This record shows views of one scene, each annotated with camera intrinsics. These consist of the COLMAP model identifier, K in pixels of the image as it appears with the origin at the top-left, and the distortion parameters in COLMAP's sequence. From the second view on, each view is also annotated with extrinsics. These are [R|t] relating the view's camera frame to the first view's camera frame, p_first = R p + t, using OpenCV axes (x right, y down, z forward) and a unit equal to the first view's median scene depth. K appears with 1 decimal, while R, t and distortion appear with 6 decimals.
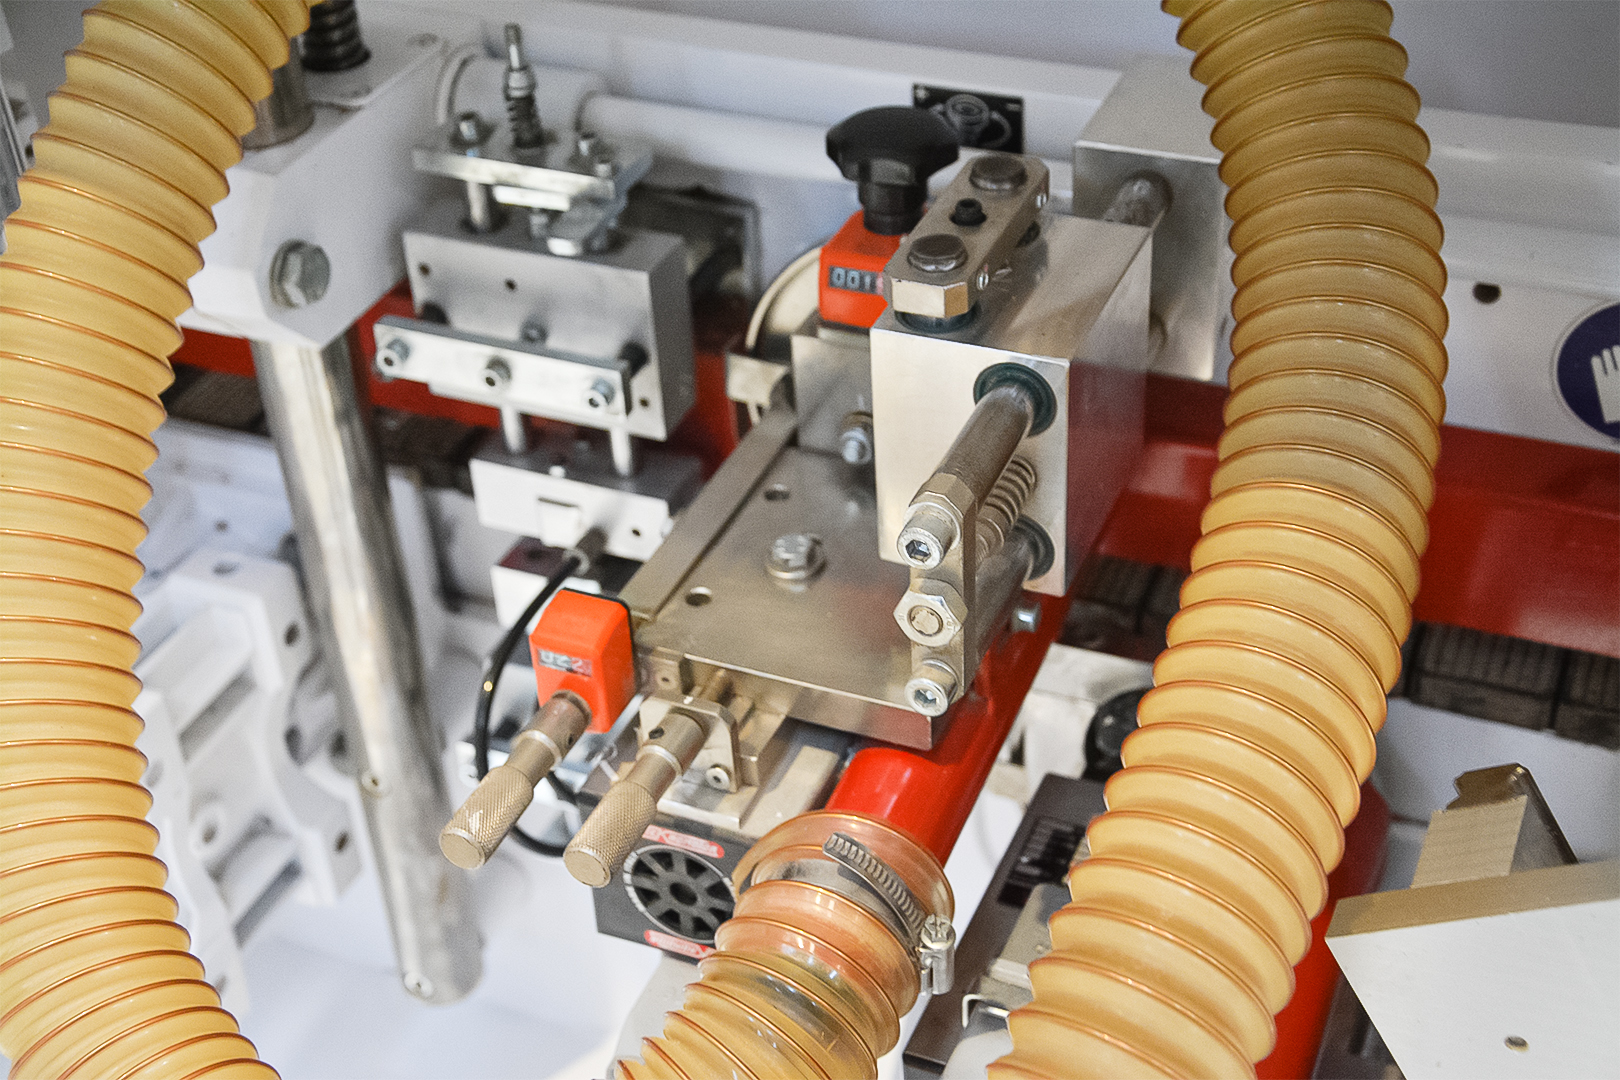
lens RADIAL K [[2204.4, 0, 804.9], [0, 2204.4, 543.9], [0, 0, 1]] dist [0.069655, 0.000000]
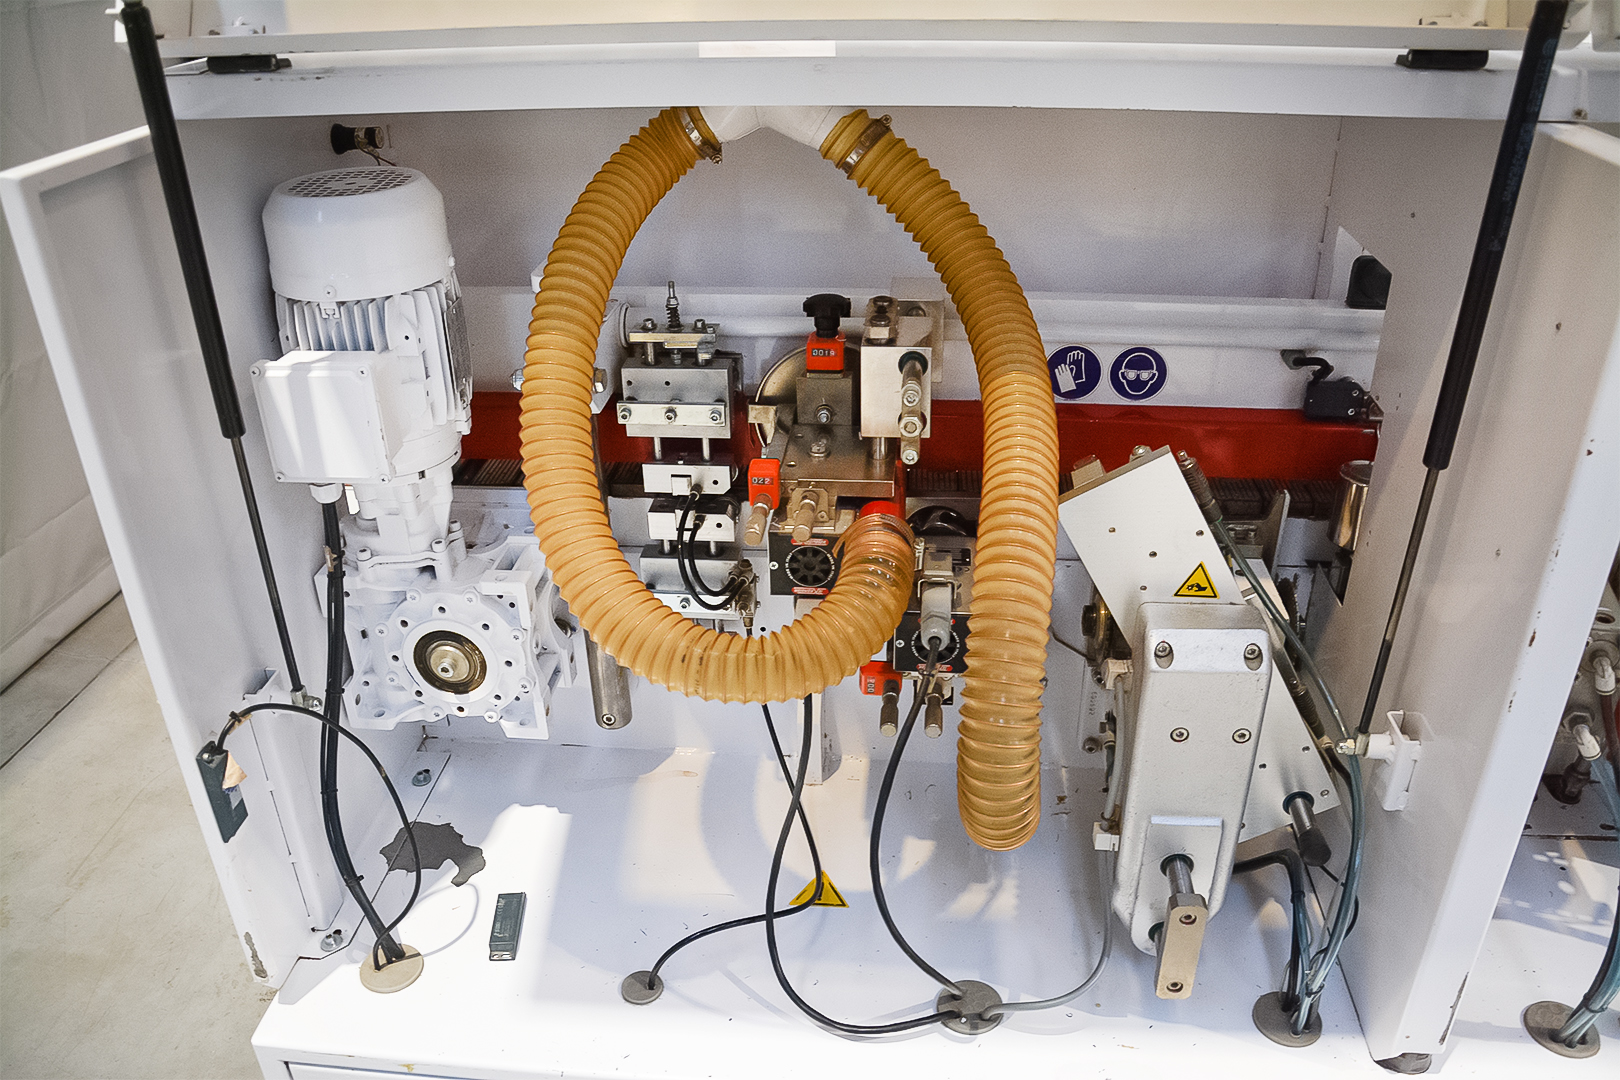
lens RADIAL K [[1259.4, 0, 805.2], [0, 1259.4, 549.7], [0, 0, 1]] dist [-0.149184, 0.092913]
pose [[0.951017, -0.119005, 0.285315, -0.514370], [0.157119, 0.980911, -0.114571, 0.324433], [-0.266234, 0.153788, 0.951561, -0.488220]]
